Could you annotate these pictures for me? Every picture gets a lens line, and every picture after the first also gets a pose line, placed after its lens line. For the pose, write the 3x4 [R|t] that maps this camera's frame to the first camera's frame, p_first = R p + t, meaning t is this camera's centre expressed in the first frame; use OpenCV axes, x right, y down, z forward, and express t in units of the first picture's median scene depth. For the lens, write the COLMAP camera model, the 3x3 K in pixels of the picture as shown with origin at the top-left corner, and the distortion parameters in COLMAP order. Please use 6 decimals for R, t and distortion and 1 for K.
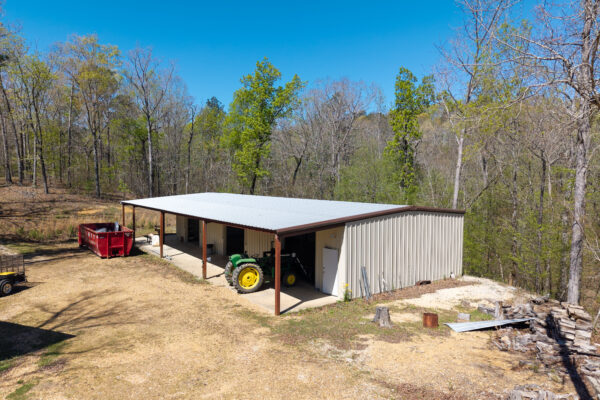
lens RADIAL K [[404.2, 0, 300.0], [0, 404.2, 200.0], [0, 0, 1]] dist [0.043974, -0.042449]
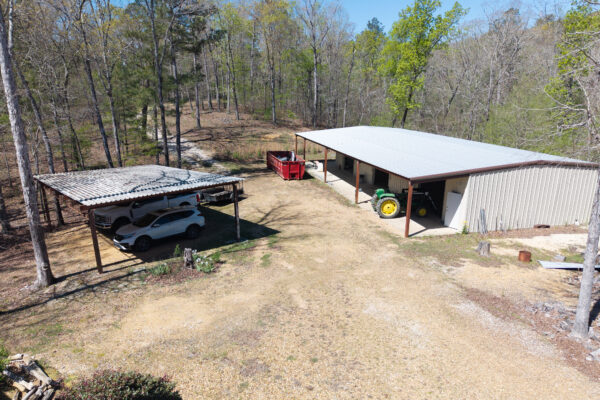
lens RADIAL K [[404.2, 0, 300.0], [0, 404.2, 200.0], [0, 0, 1]] dist [0.043974, -0.042449]
pose [[0.930955, 0.099766, -0.351240, 0.064666], [-0.025036, 0.977125, 0.211185, -0.101879], [0.364274, -0.187811, 0.912158, -0.308990]]
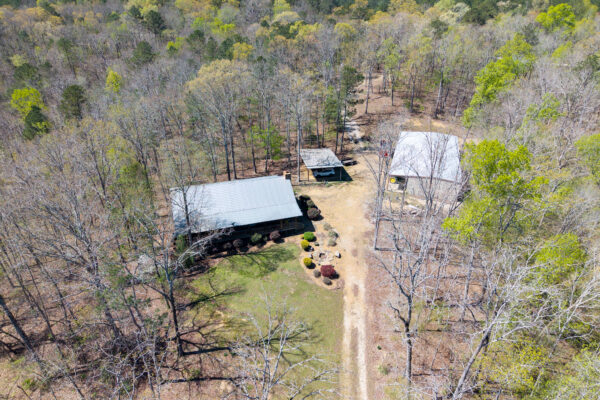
lens RADIAL K [[404.2, 0, 300.0], [0, 404.2, 200.0], [0, 0, 1]] dist [0.043974, -0.042449]
pose [[0.605804, 0.395761, -0.690199, 2.195640], [-0.069425, 0.890491, 0.449673, -1.402915], [0.792579, -0.224497, 0.566938, -2.103115]]
